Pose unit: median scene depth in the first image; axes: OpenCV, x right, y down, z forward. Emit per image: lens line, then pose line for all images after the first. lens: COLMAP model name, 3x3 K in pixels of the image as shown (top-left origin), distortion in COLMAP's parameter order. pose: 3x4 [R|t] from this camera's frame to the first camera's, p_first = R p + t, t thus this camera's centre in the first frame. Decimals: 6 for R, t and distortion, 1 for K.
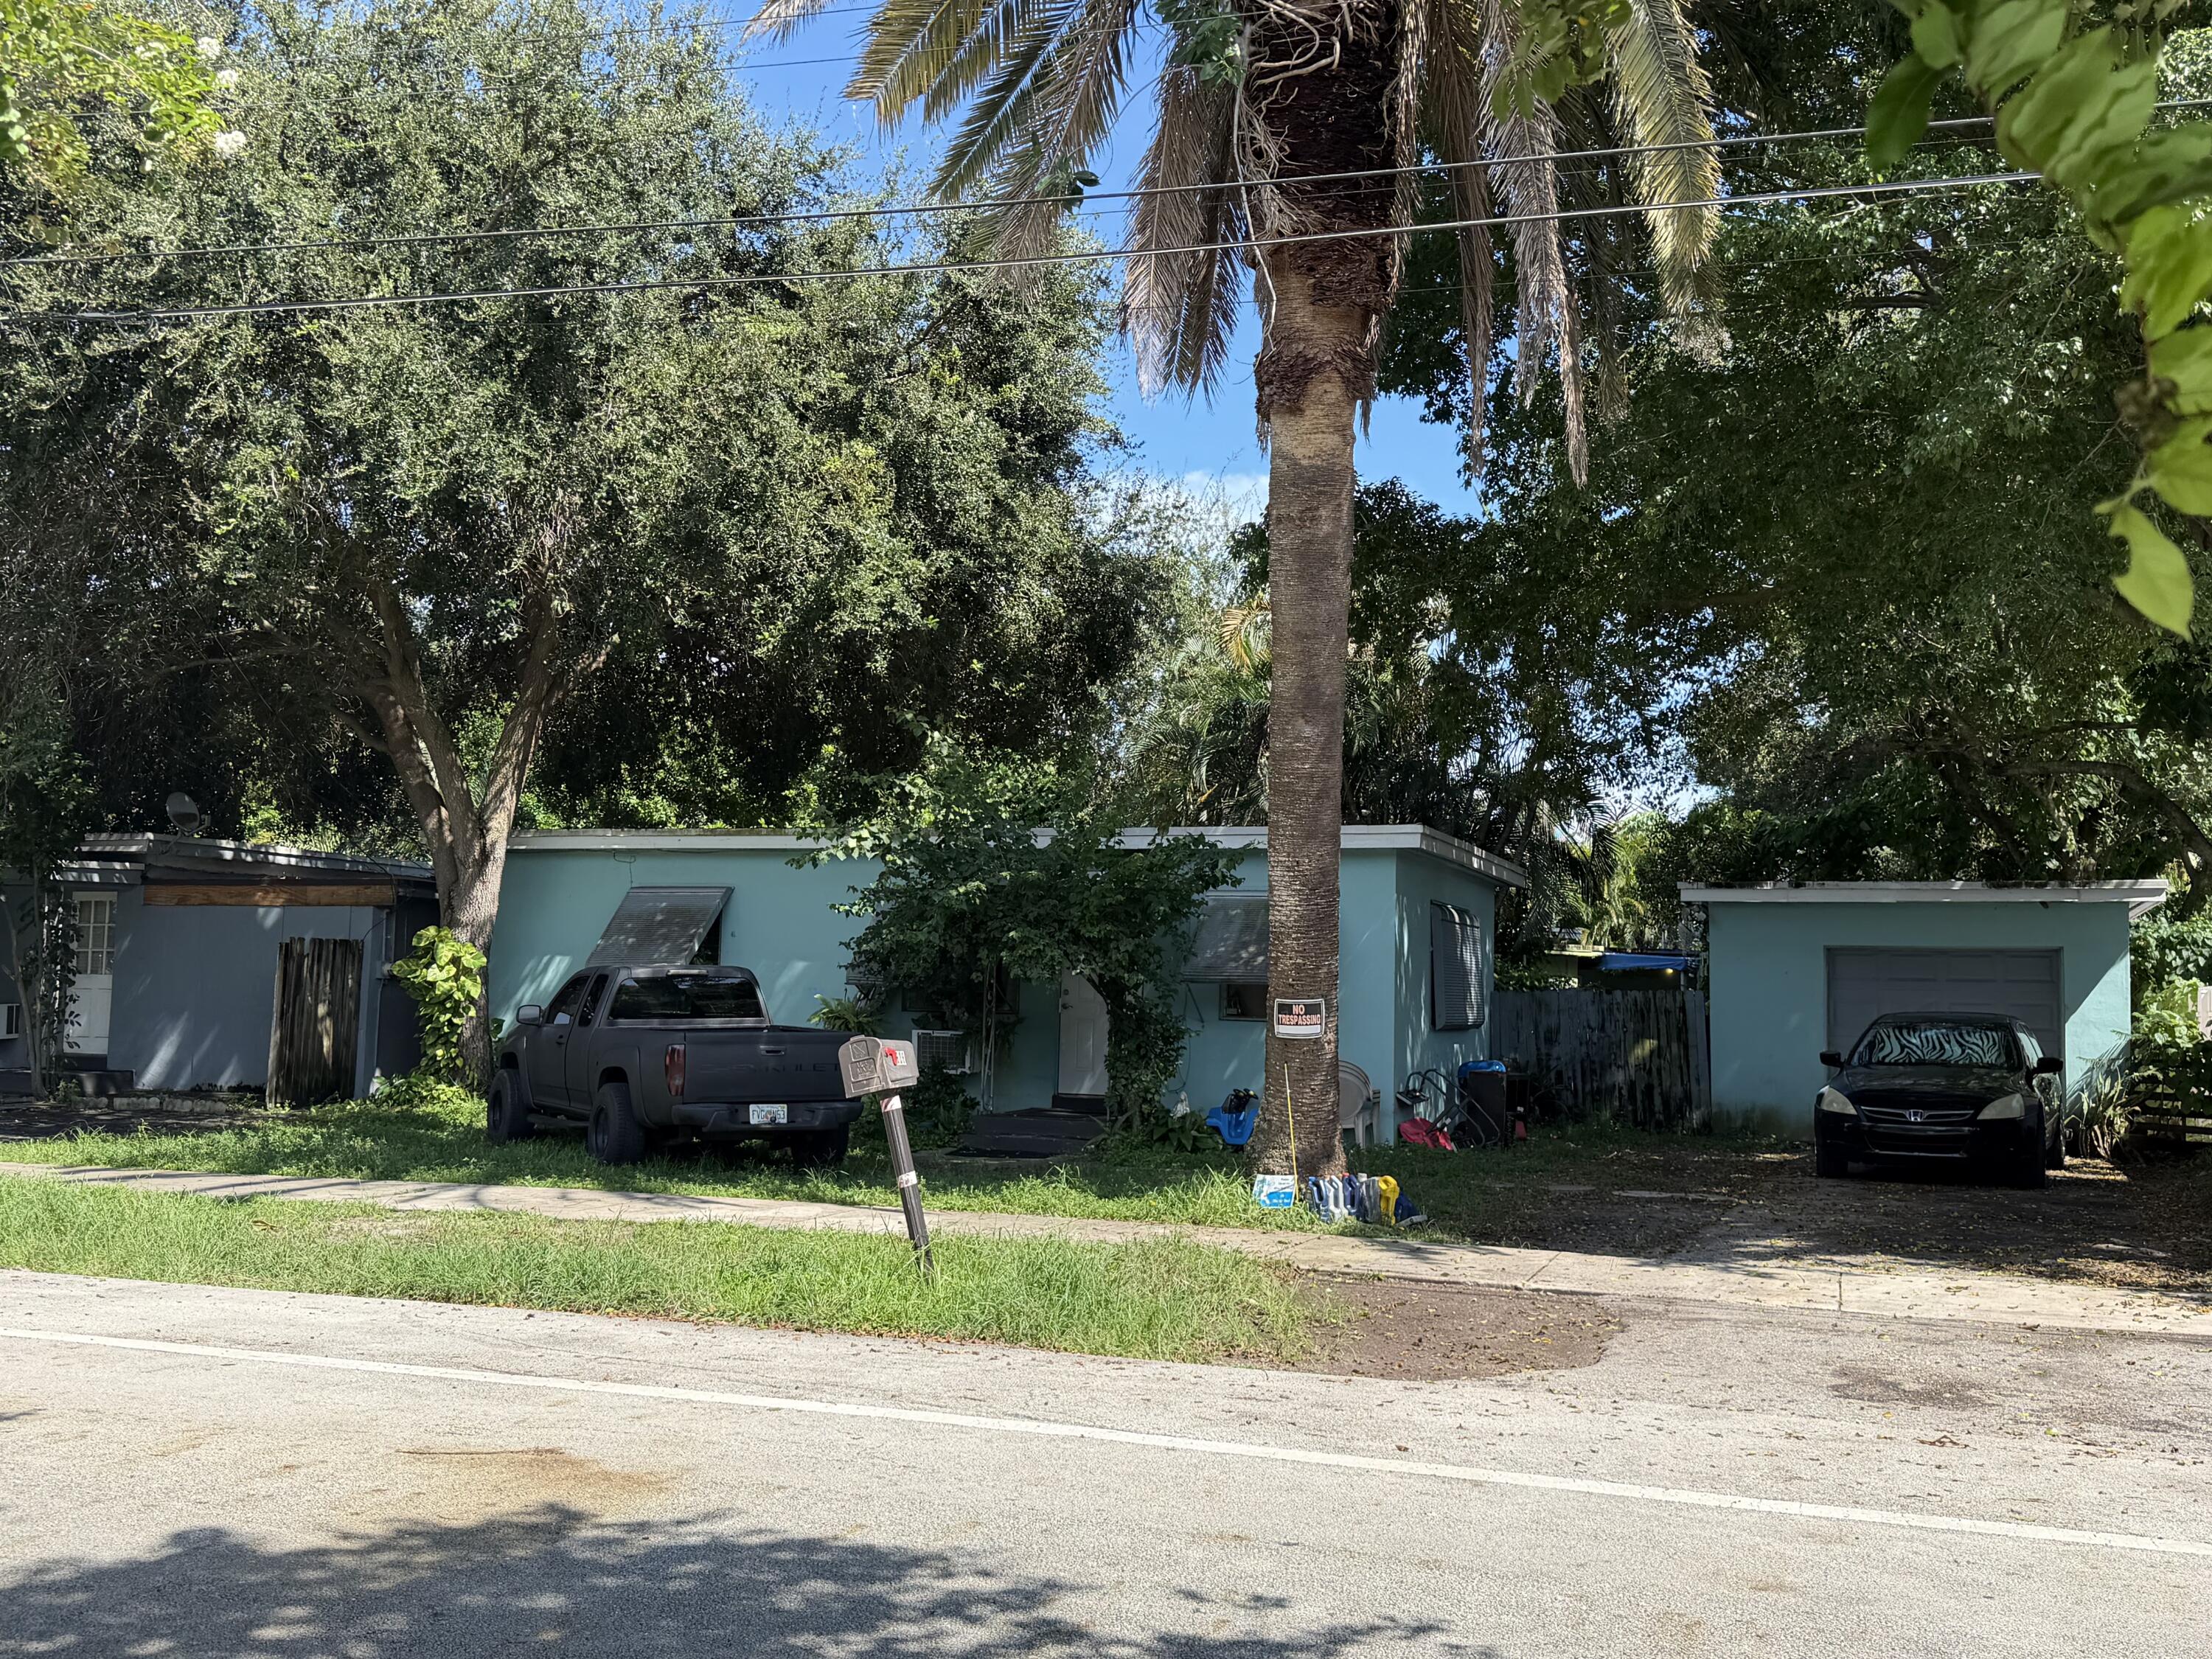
lens RADIAL K [[2183.1, 0, 1106.0], [0, 2183.1, 829.5], [0, 0, 1]] dist [-0.008029, -0.002513]
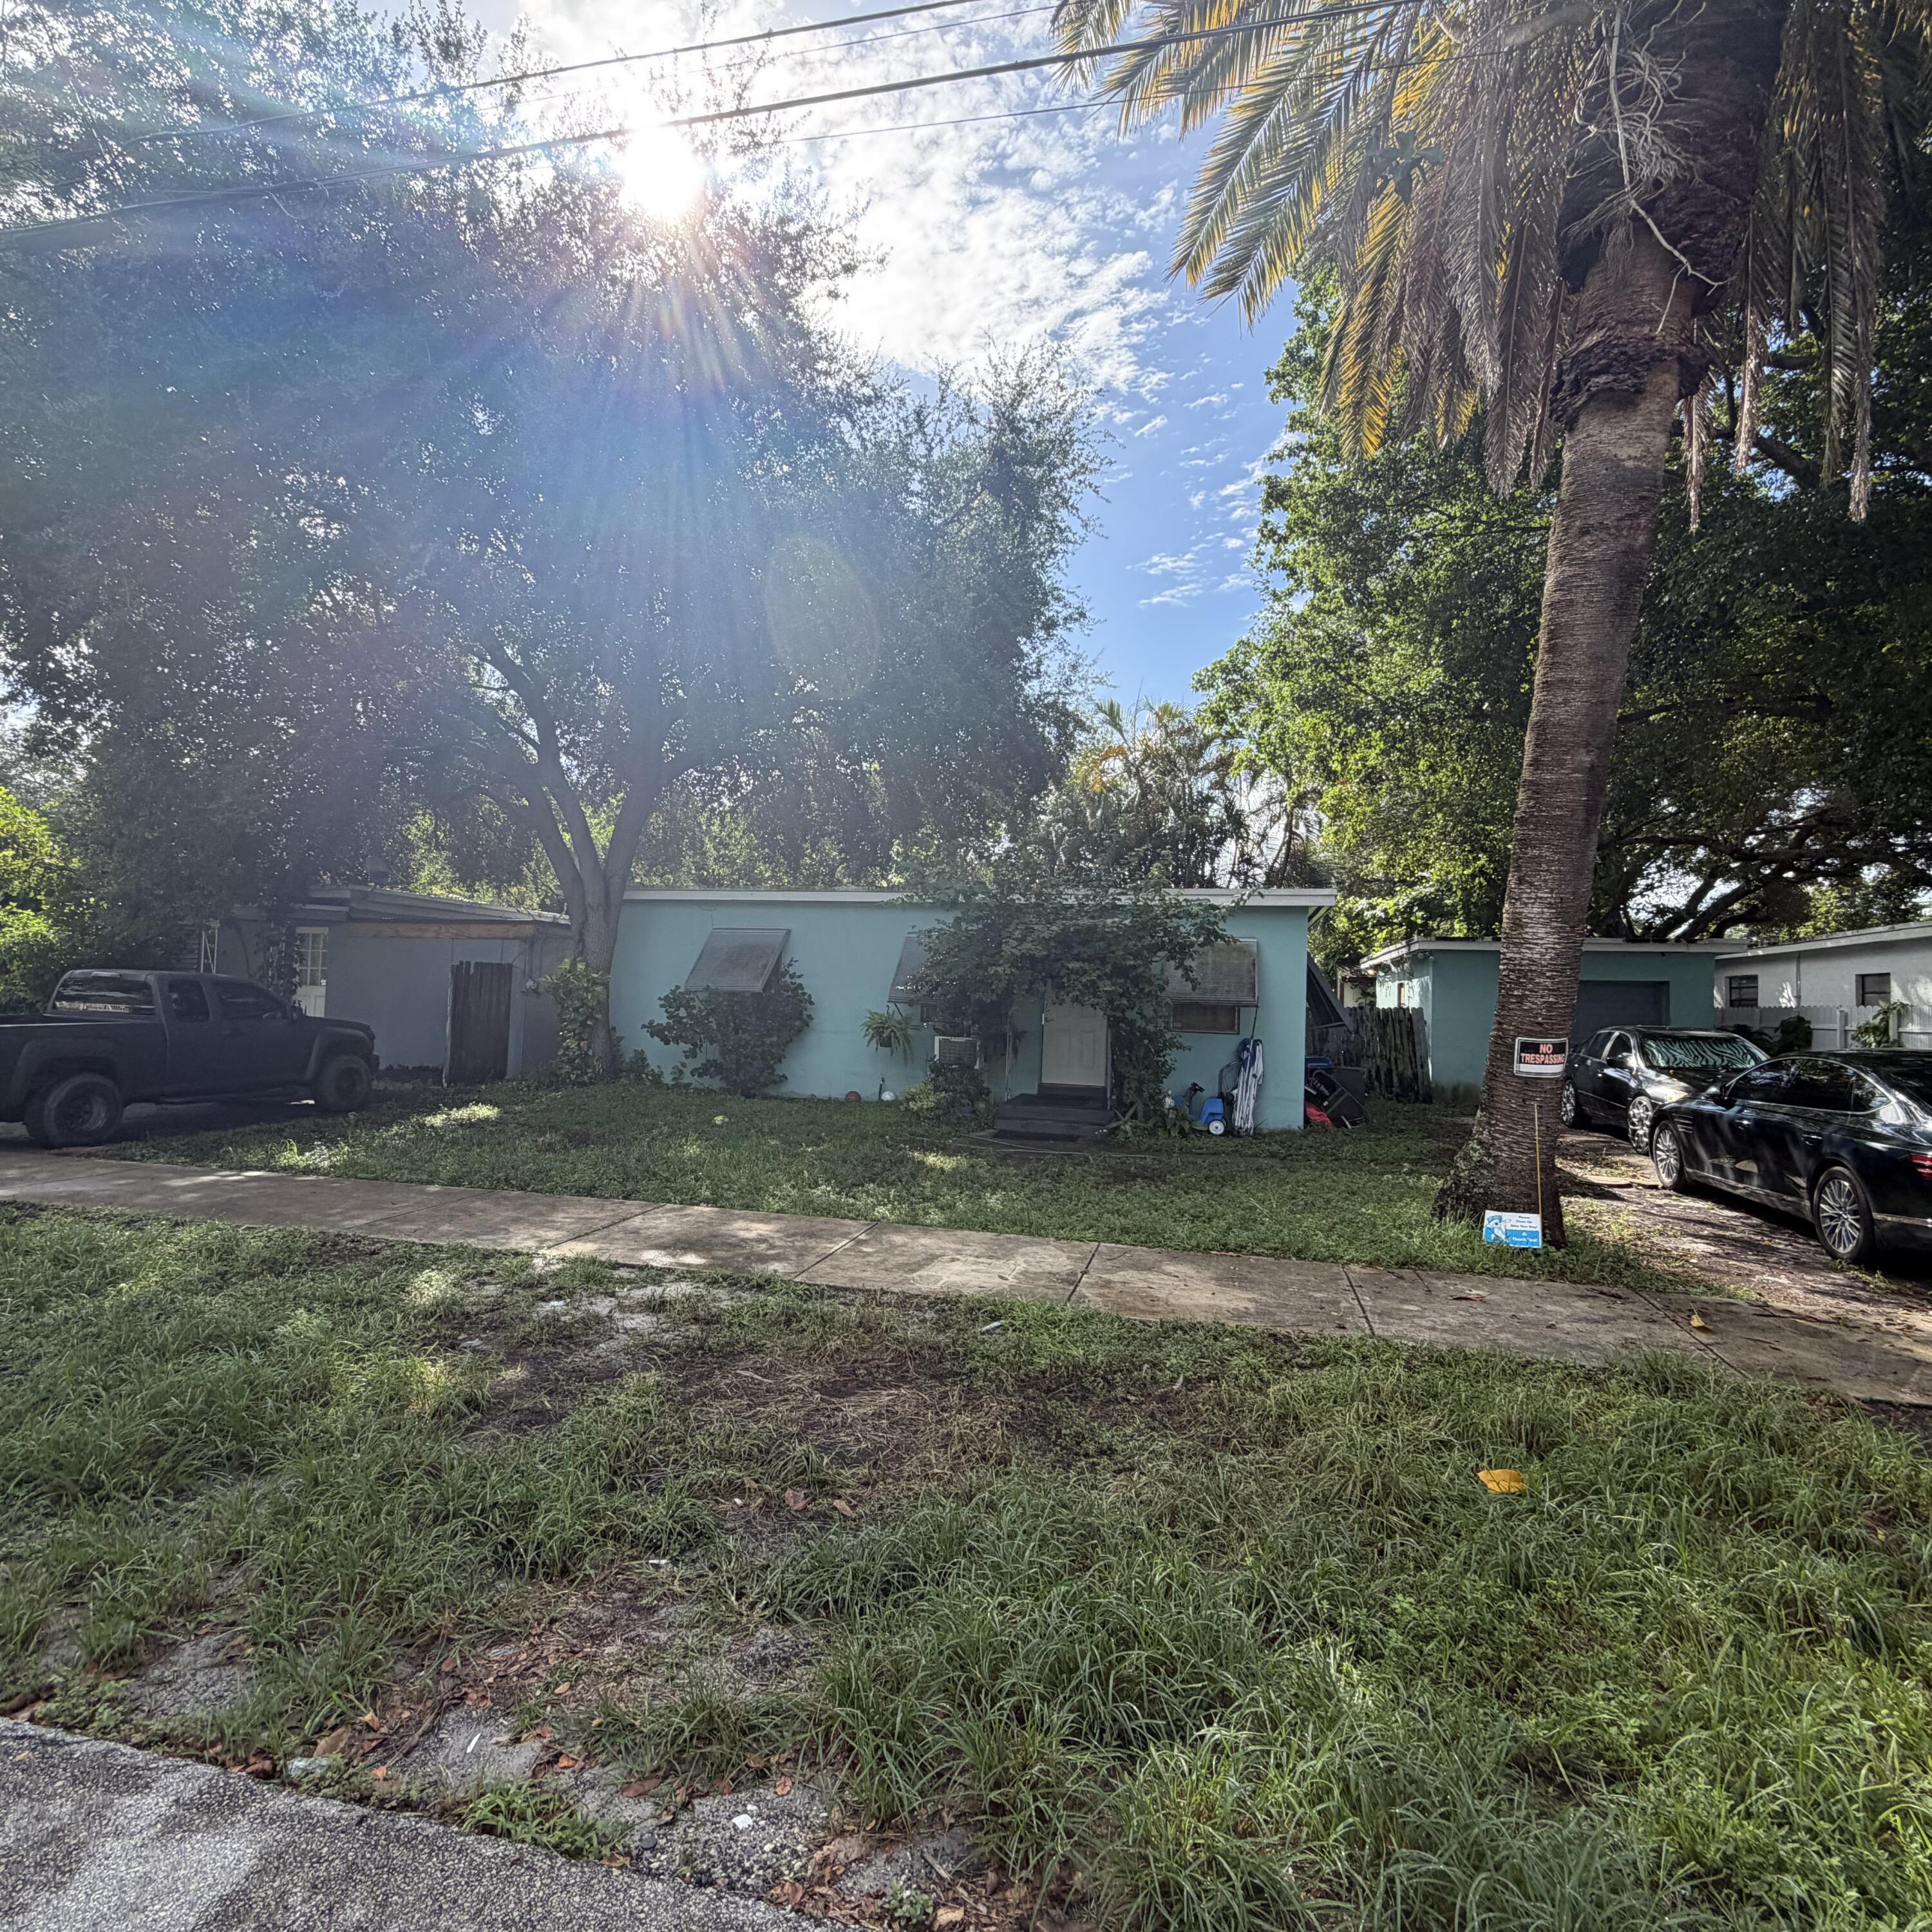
lens RADIAL K [[1032.4, 0, 966.0], [0, 1032.4, 966.0], [0, 0, 1]] dist [0.001381, -0.017023]
pose [[0.994081, 0.016935, 0.107316, -0.148334], [-0.021544, 0.998888, 0.041929, 0.020744], [-0.106487, -0.043992, 0.993340, 0.376106]]
